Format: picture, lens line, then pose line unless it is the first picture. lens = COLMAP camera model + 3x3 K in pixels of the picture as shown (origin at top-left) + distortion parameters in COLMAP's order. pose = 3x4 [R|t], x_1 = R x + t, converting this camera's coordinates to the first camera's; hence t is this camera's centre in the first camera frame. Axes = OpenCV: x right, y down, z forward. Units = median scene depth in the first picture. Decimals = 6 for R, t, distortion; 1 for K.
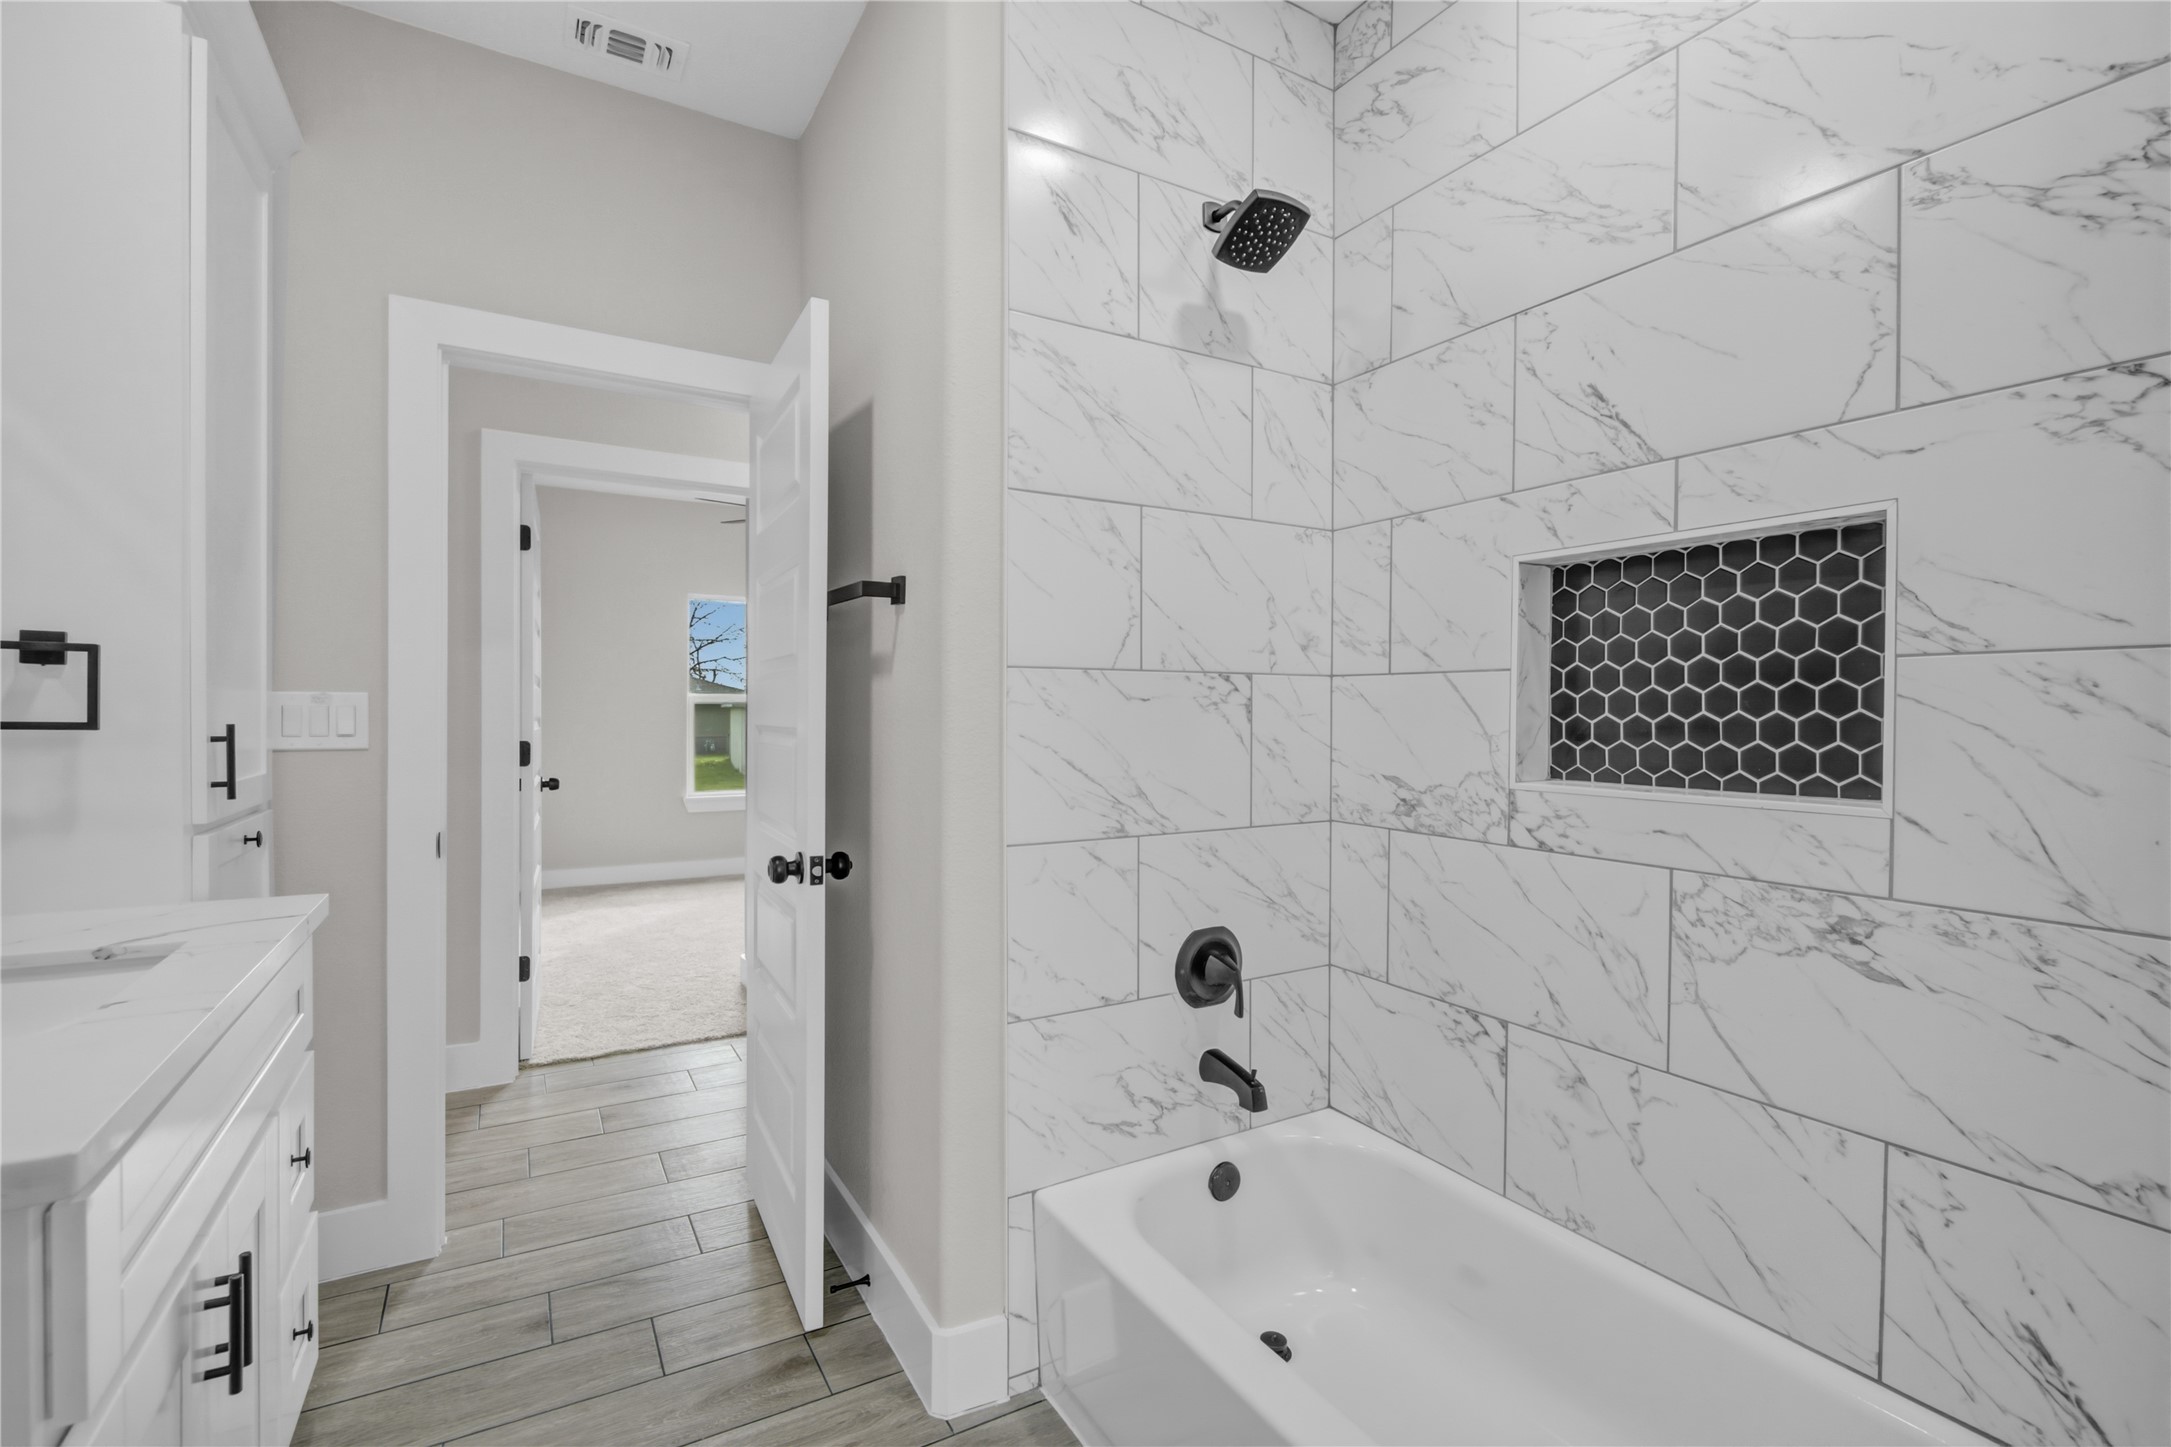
lens RADIAL K [[980.8, 0, 1094.8], [0, 980.8, 712.3], [0, 0, 1]] dist [0.003227, -0.003835]
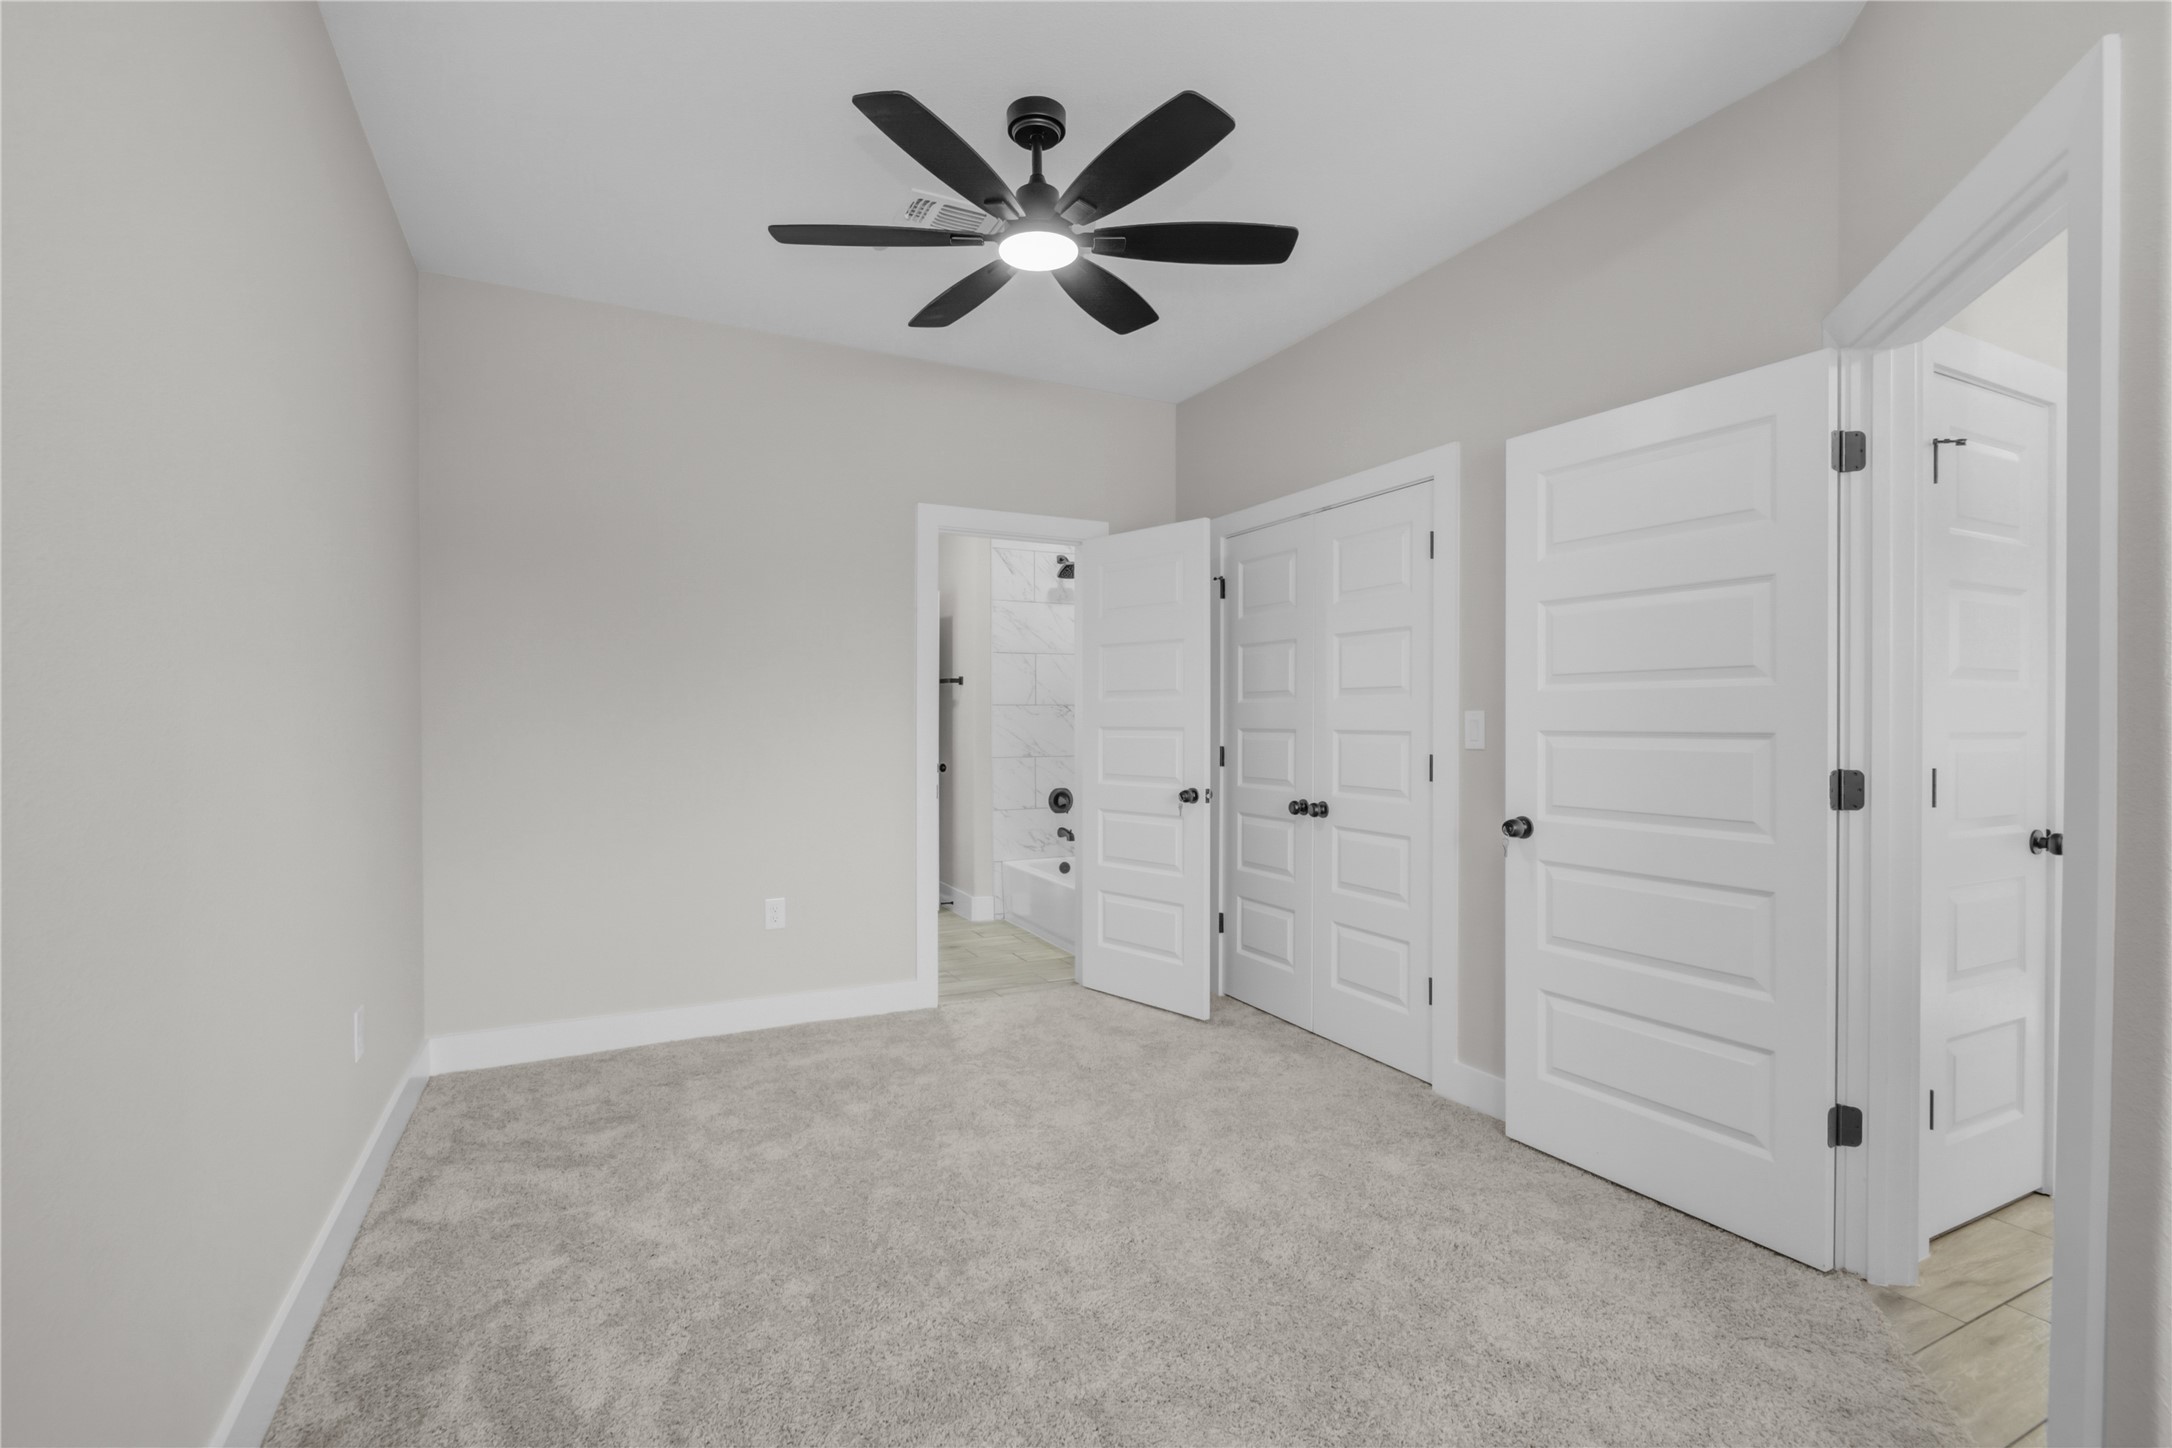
lens RADIAL K [[981.3, 0, 1086.3], [0, 981.3, 728.4], [0, 0, 1]] dist [0.003227, -0.003835]
pose [[0.995321, -0.005343, -0.096477, 0.505063], [0.005997, 0.999961, 0.006494, 0.011758], [0.096438, -0.007043, 0.995314, -2.112664]]
